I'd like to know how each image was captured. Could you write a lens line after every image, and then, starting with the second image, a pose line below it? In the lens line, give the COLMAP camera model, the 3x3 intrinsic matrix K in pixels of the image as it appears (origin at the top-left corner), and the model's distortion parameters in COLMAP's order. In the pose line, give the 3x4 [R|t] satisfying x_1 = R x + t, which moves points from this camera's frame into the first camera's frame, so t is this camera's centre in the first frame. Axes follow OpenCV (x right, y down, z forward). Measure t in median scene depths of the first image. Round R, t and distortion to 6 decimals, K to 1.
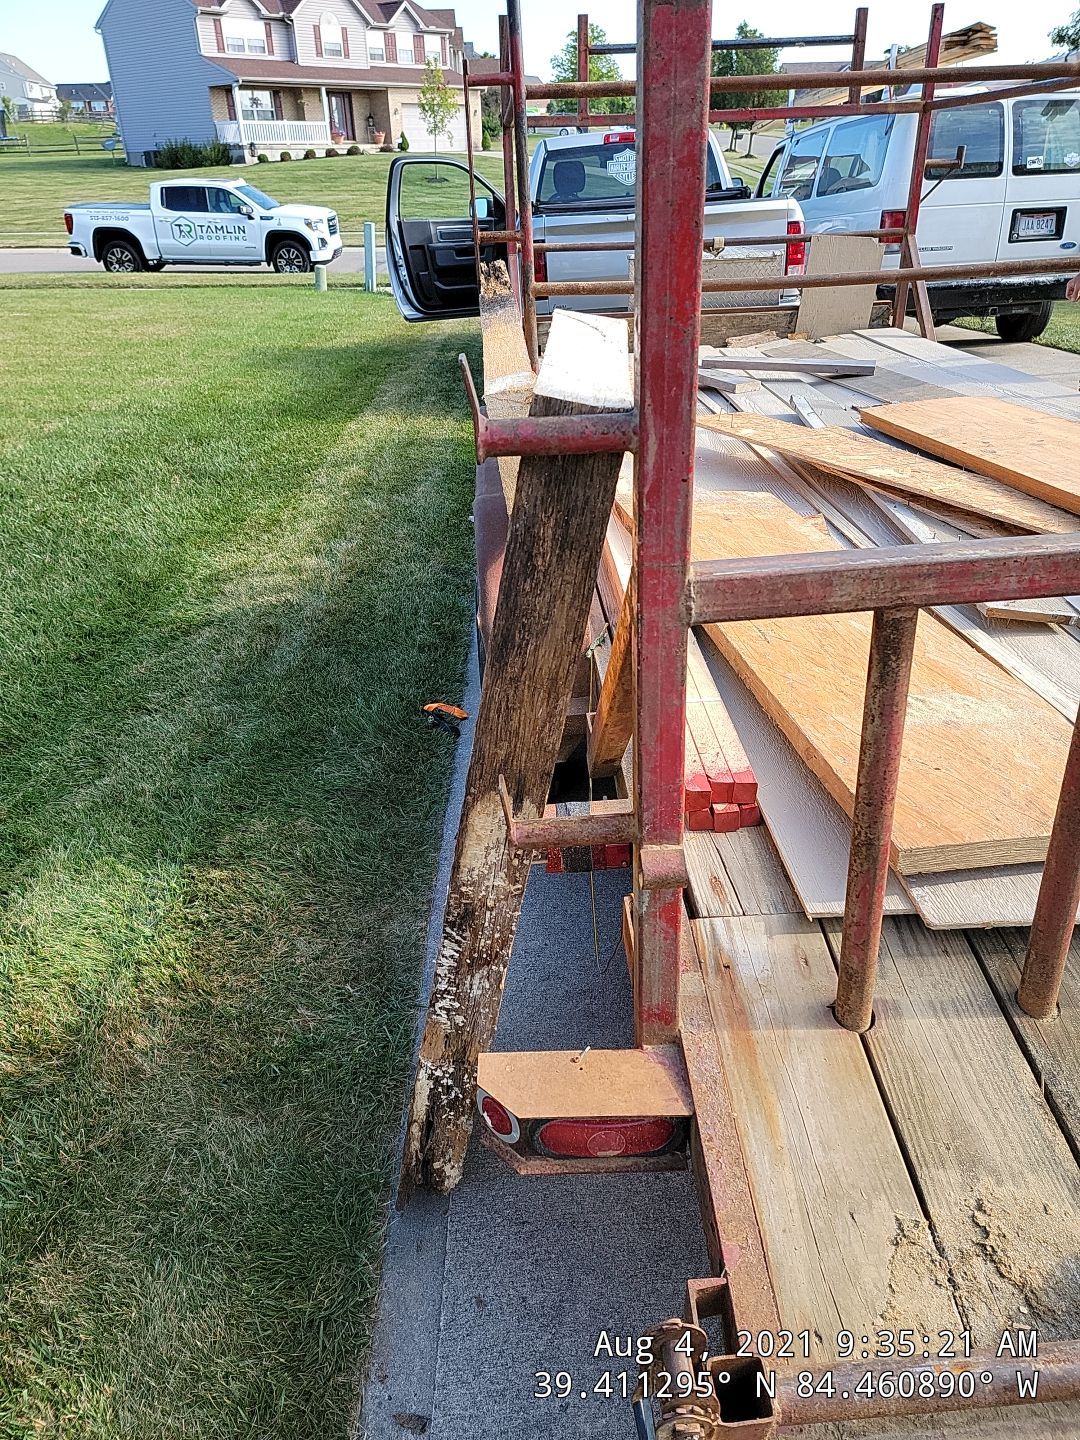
lens RADIAL K [[986.5, 0, 540.0], [0, 986.5, 720.0], [0, 0, 1]] dist [0.086553, -0.067160]
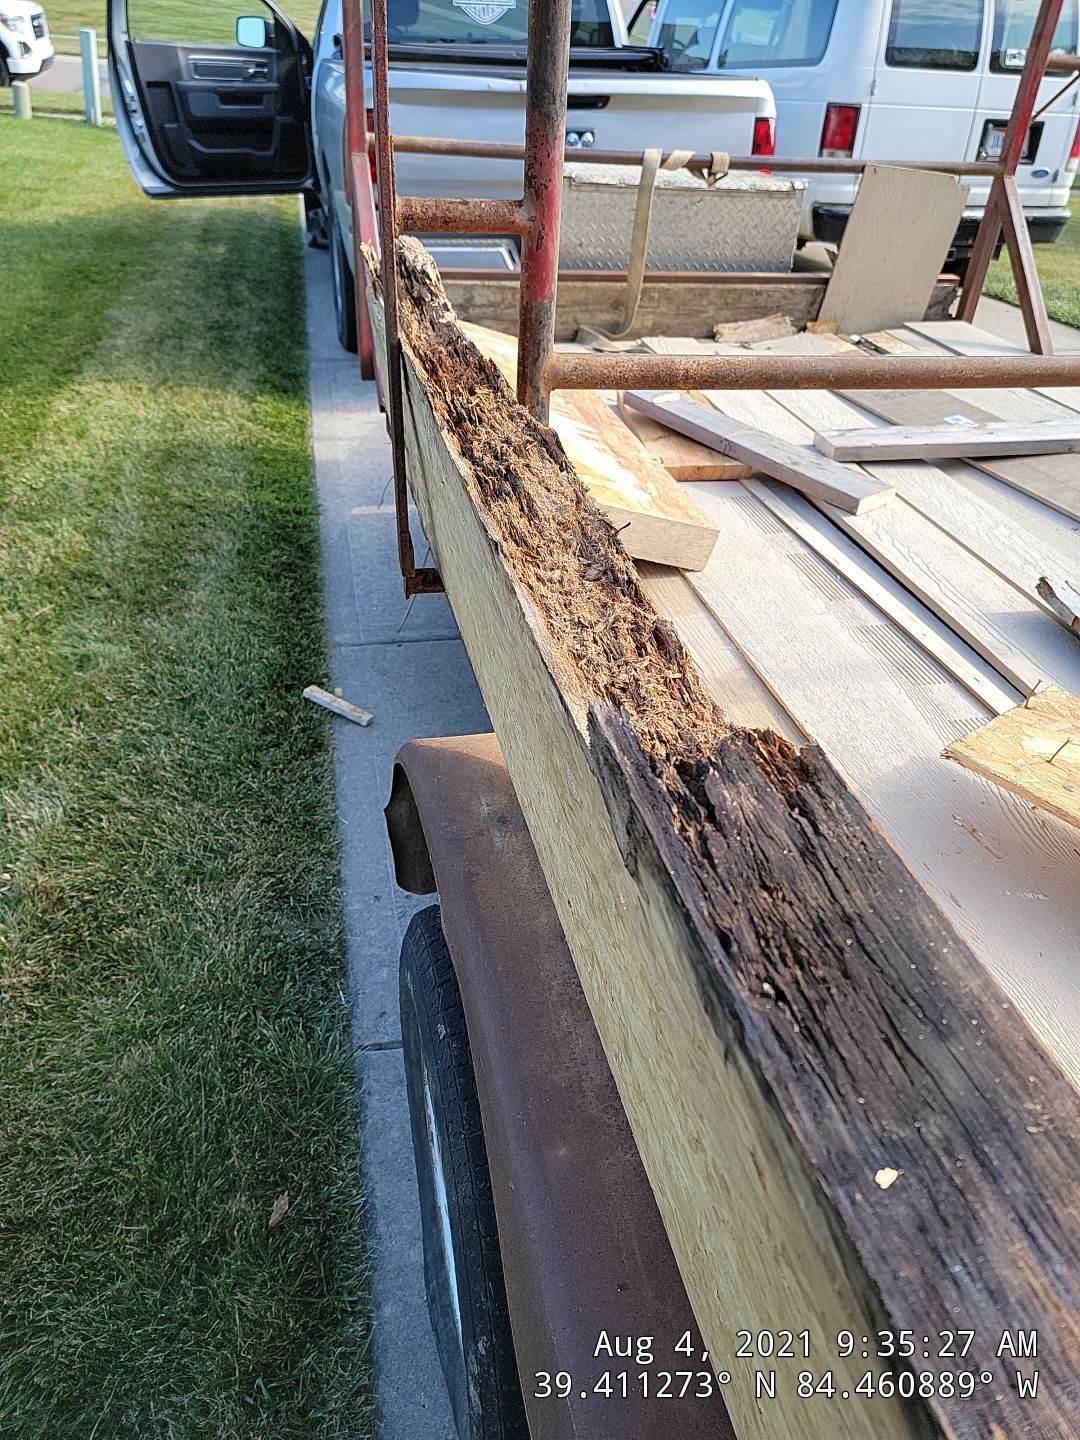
lens RADIAL K [[995.2, 0, 543.9], [0, 995.2, 712.3], [0, 0, 1]] dist [0.083326, -0.073661]
pose [[0.975994, -0.034161, 0.215100, -0.040665], [0.009475, 0.993347, 0.114767, -0.164291], [-0.217590, -0.109973, 0.969825, 0.302172]]
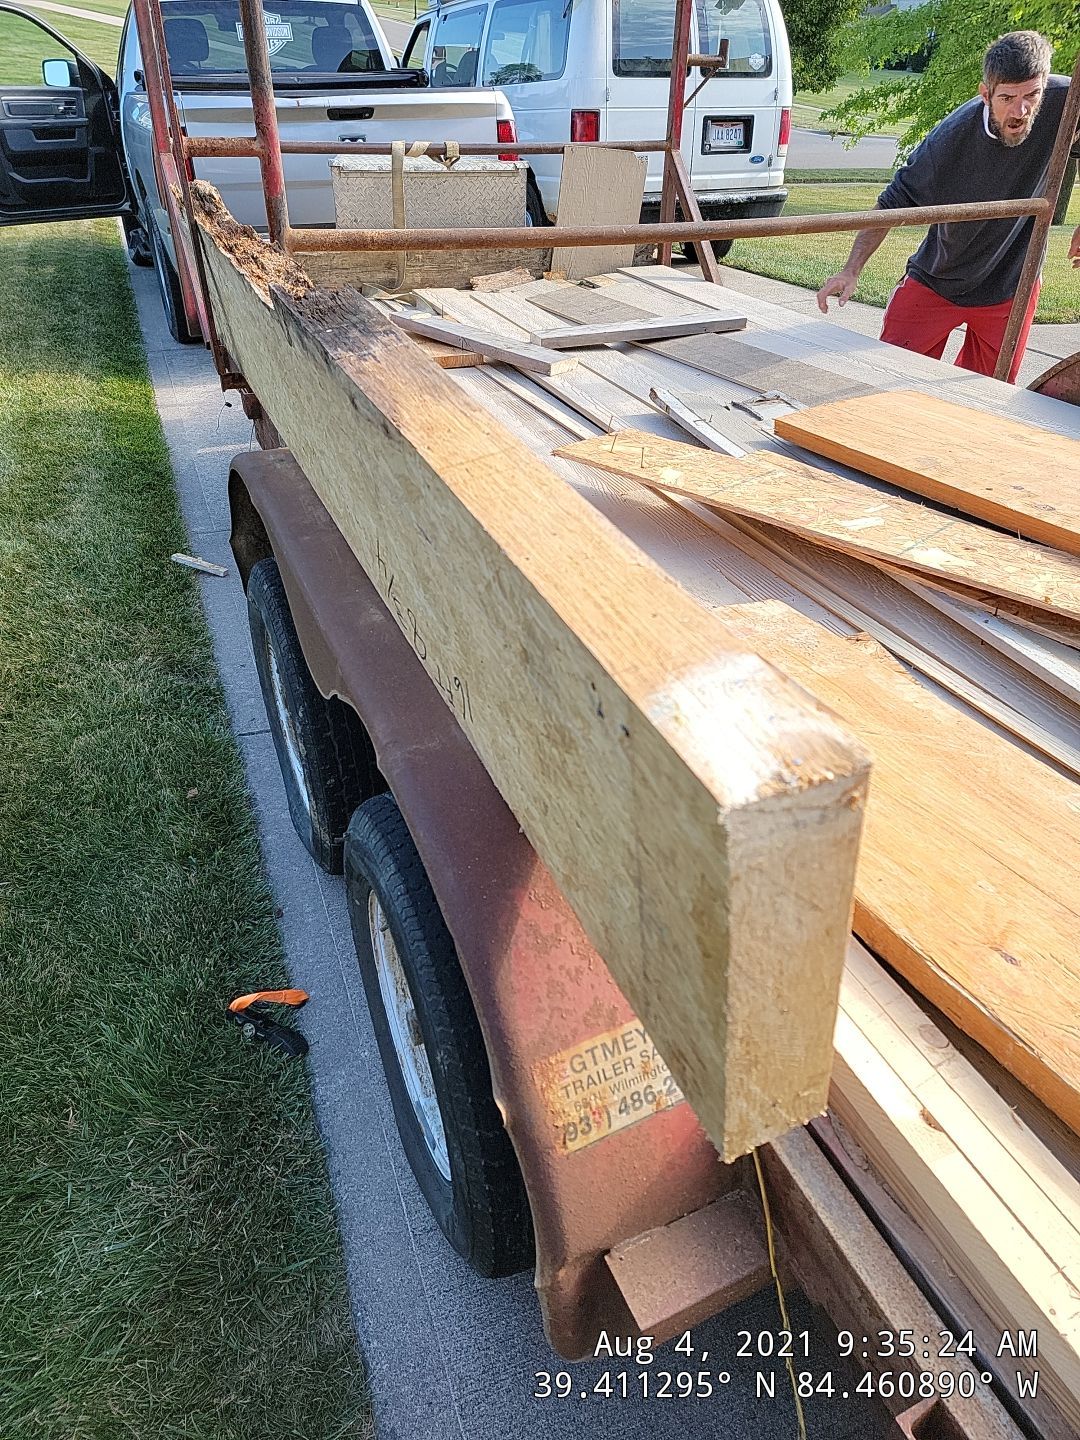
lens RADIAL K [[989.6, 0, 539.7], [0, 989.6, 707.5], [0, 0, 1]] dist [0.093137, -0.076614]
pose [[0.935646, -0.144589, 0.321963, -0.047029], [0.118666, 0.988002, 0.098846, -0.091699], [-0.332392, -0.054278, 0.941578, 0.171423]]
